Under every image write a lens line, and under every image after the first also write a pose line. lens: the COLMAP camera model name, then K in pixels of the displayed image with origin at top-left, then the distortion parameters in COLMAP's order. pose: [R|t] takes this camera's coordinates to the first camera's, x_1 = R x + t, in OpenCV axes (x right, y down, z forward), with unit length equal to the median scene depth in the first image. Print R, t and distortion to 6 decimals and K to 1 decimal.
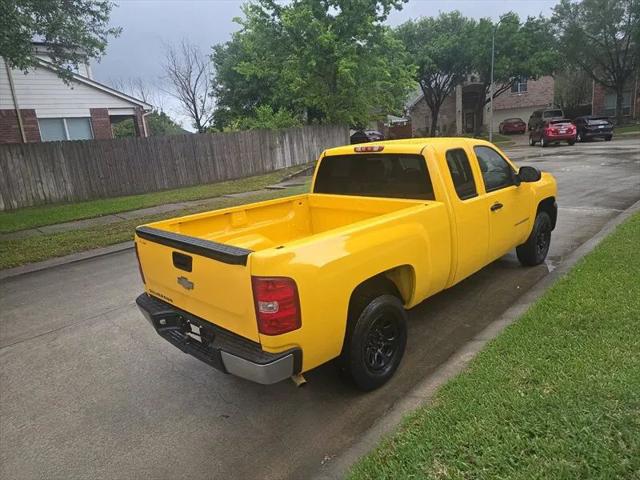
lens RADIAL K [[426.6, 0, 325.8], [0, 426.6, 236.1], [0, 0, 1]] dist [0.062085, -0.058262]
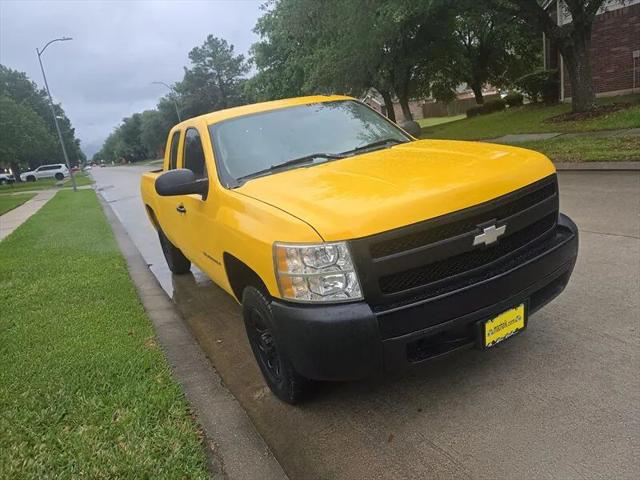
lens RADIAL K [[426.6, 0, 324.8], [0, 426.6, 244.8], [0, 0, 1]] dist [0.062085, -0.058262]
pose [[-0.276354, 0.376810, -0.884105, 0.315230], [-0.032764, 0.915703, 0.400519, -0.100379], [0.960497, 0.139652, -0.240713, 0.434671]]
